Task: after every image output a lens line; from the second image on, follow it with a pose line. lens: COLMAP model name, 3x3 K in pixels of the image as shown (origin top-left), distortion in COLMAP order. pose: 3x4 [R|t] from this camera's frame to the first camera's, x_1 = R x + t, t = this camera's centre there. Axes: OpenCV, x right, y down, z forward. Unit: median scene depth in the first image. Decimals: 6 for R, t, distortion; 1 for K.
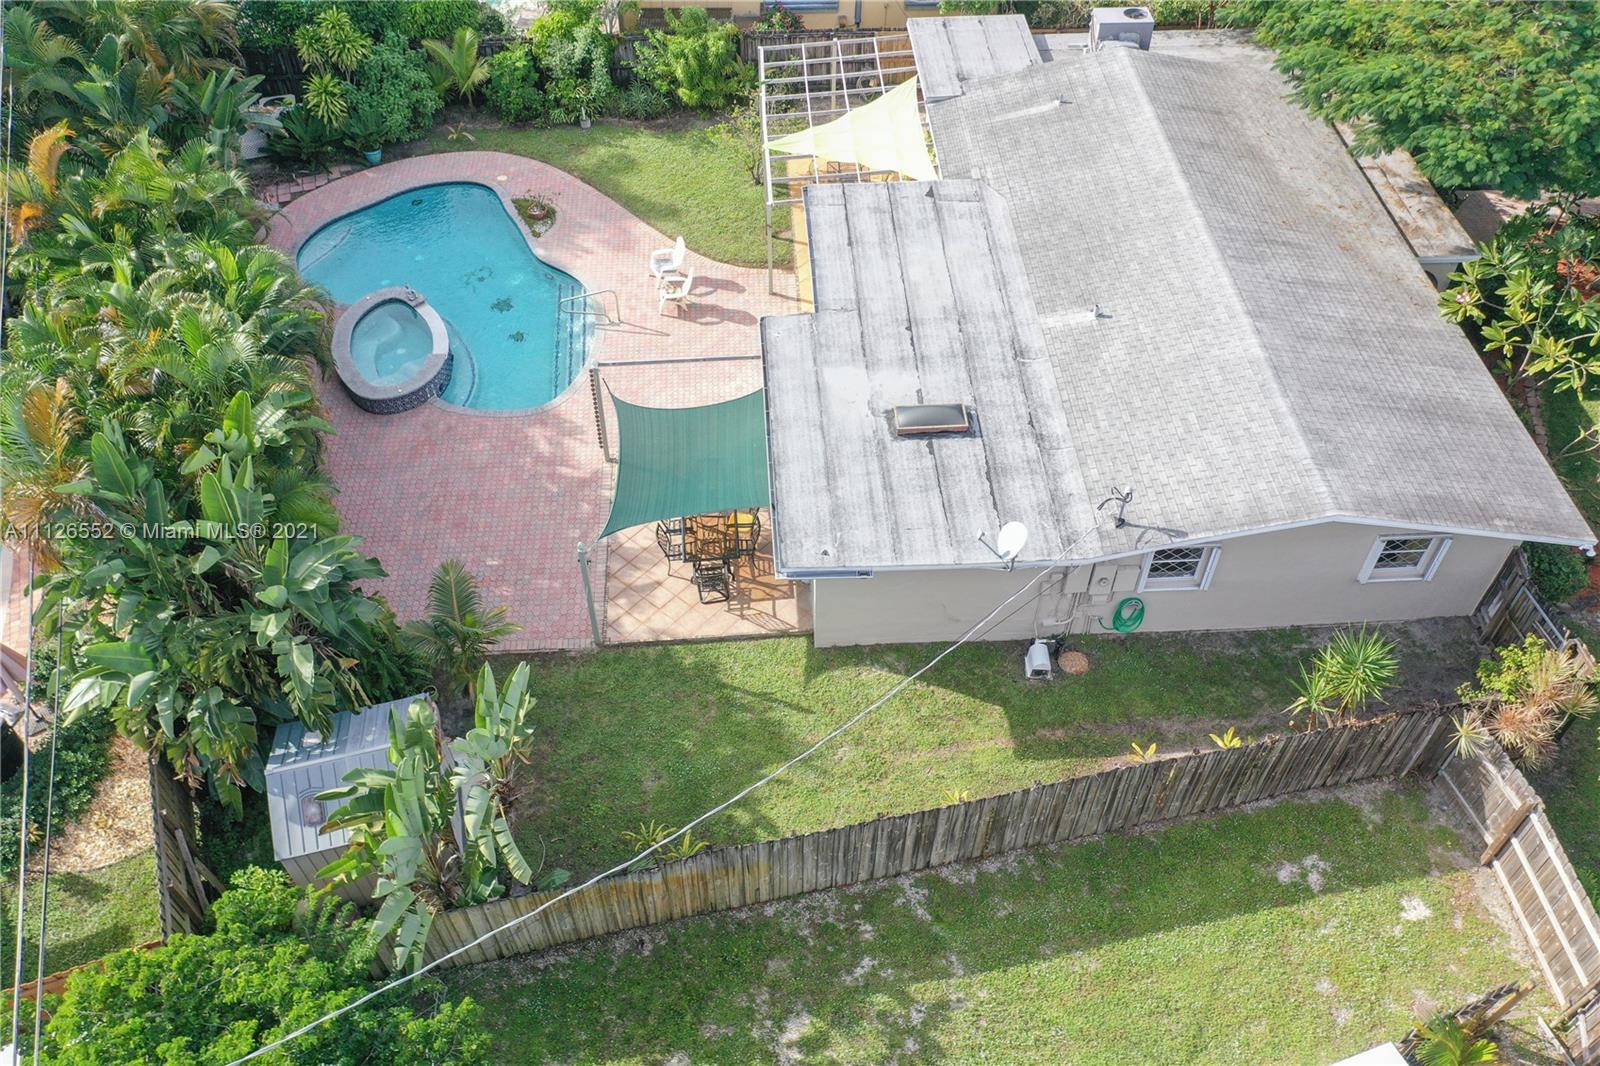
lens RADIAL K [[1270.9, 0, 803.4], [0, 1270.9, 536.0], [0, 0, 1]] dist [-0.000531, 0.001541]
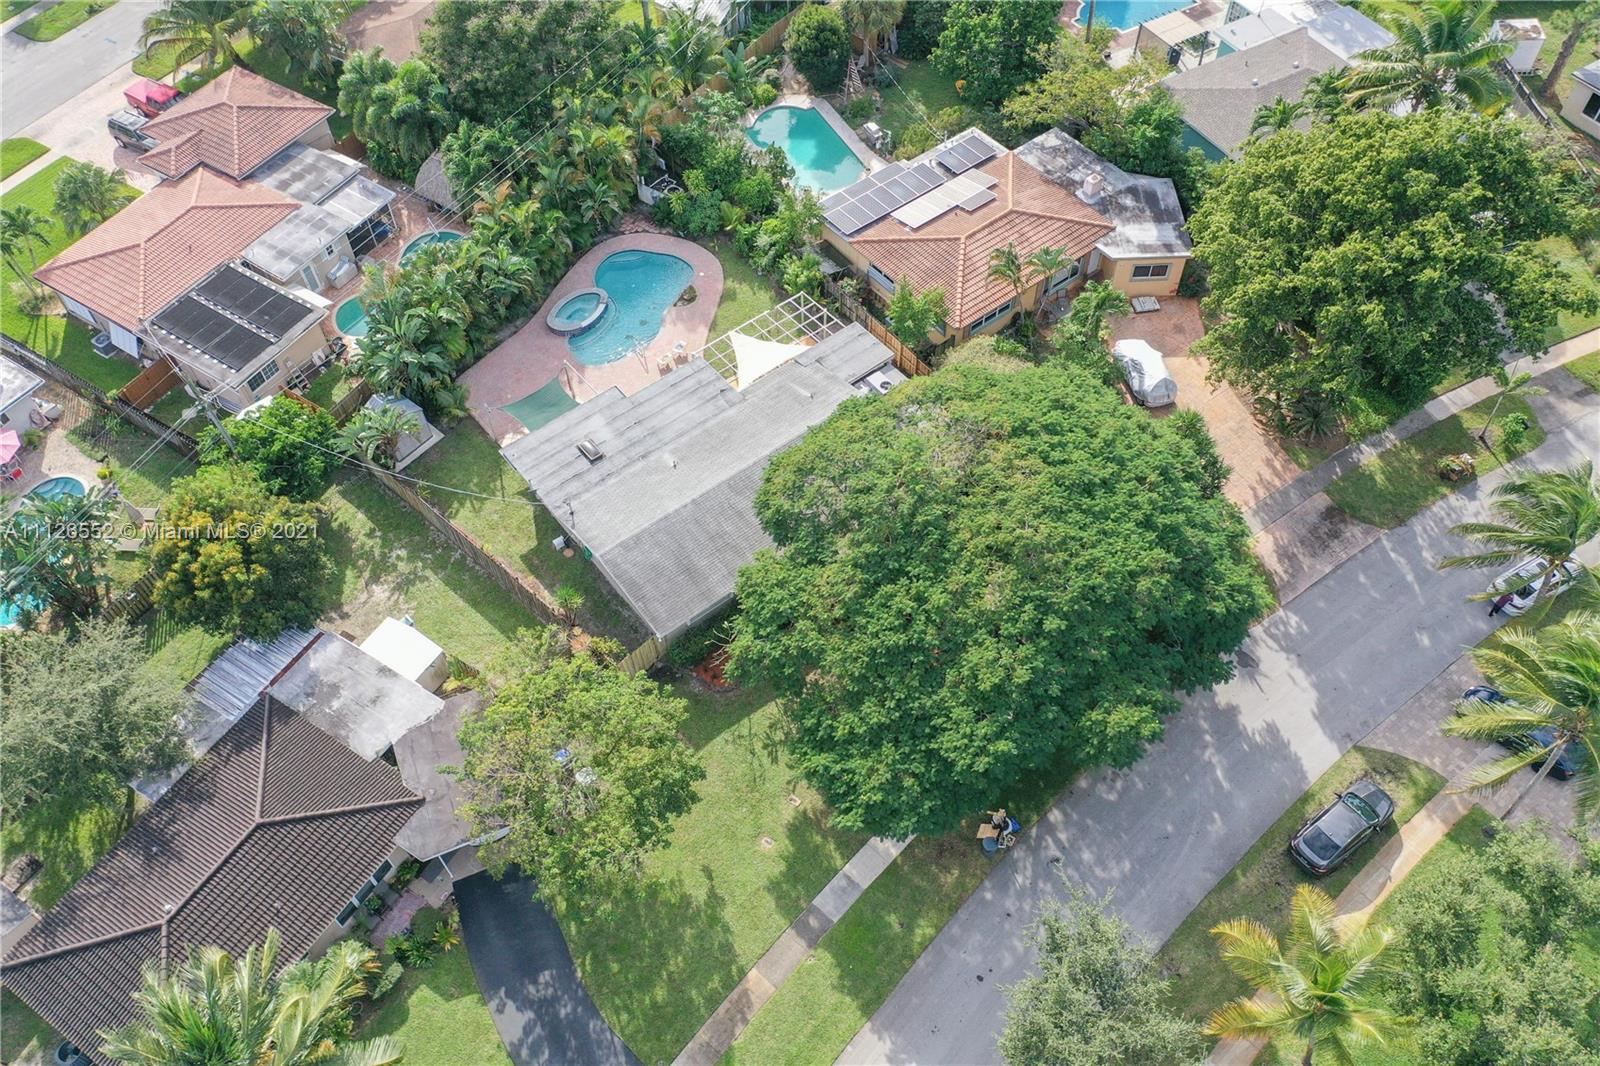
lens RADIAL K [[1270.9, 0, 804.7], [0, 1270.9, 537.3], [0, 0, 1]] dist [-0.000531, 0.001541]
pose [[0.577346, 0.651585, -0.492045, 1.688538], [-0.592133, 0.749055, 0.297143, -0.954994], [0.562183, 0.119802, 0.818289, -0.862088]]
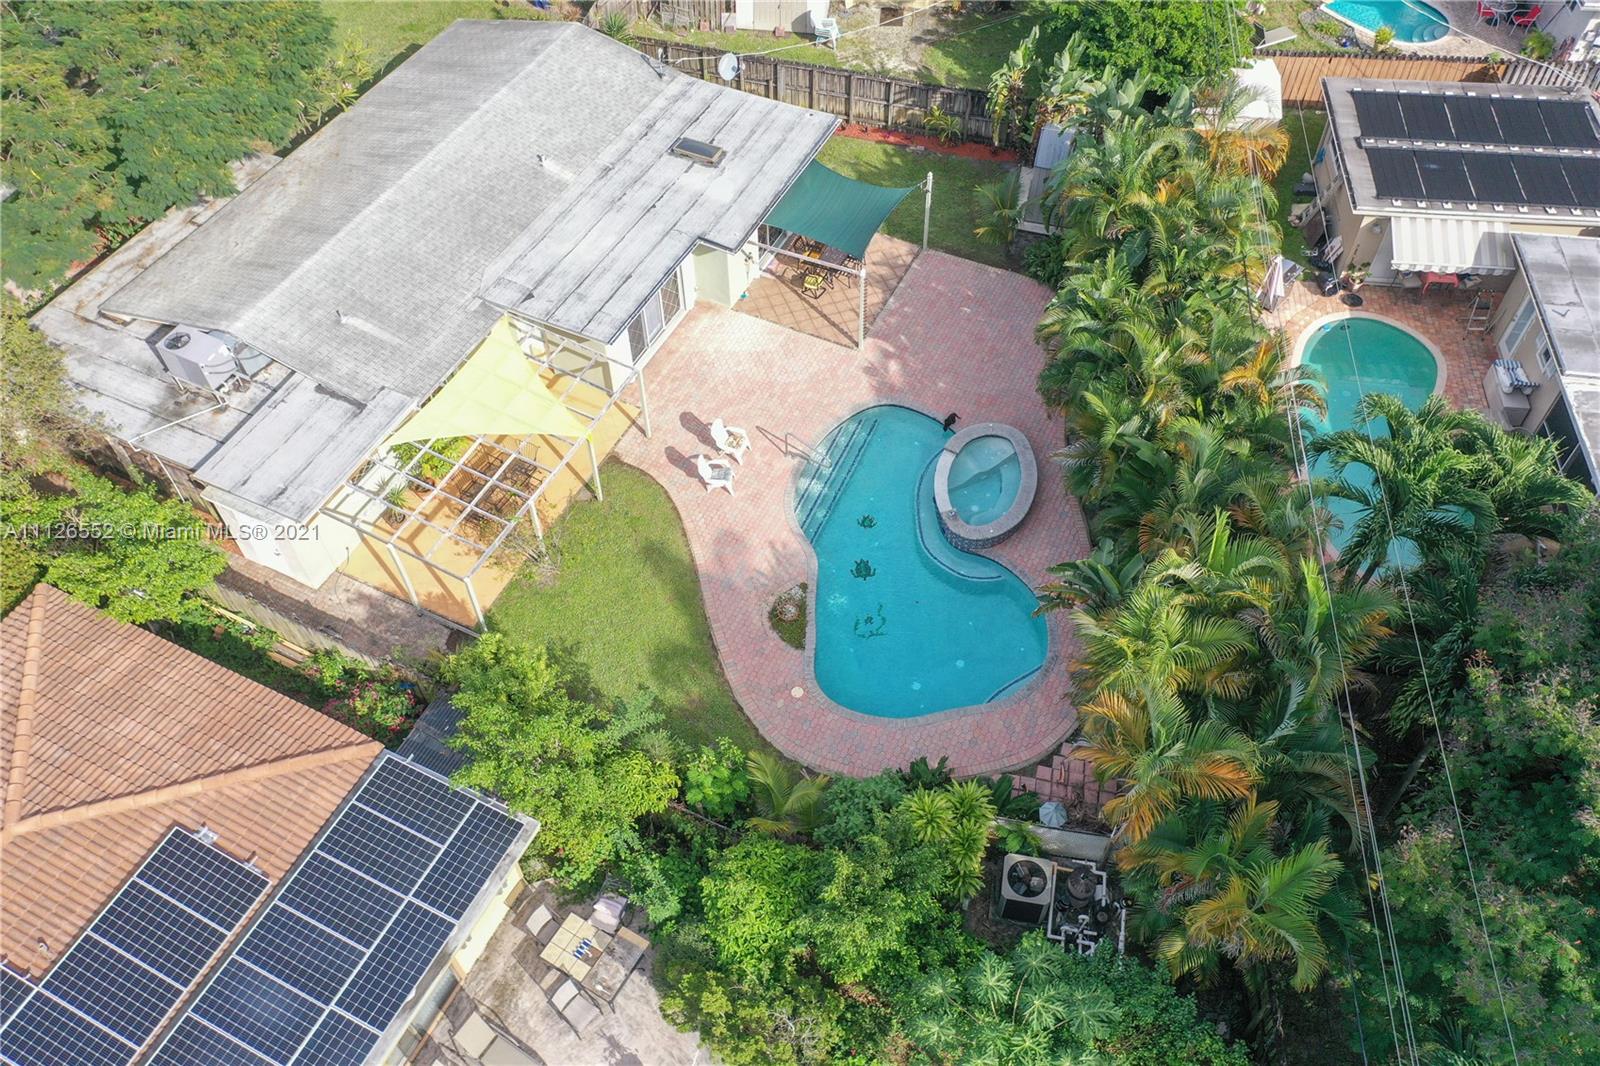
lens RADIAL K [[1270.9, 0, 799.6], [0, 1270.9, 529.9], [0, 0, 1]] dist [-0.000531, 0.001541]
pose [[-0.873418, -0.374869, 0.310829, -0.631933], [0.365580, -0.083083, 0.927064, -1.446559], [-0.321703, 0.923347, 0.209611, 0.995059]]
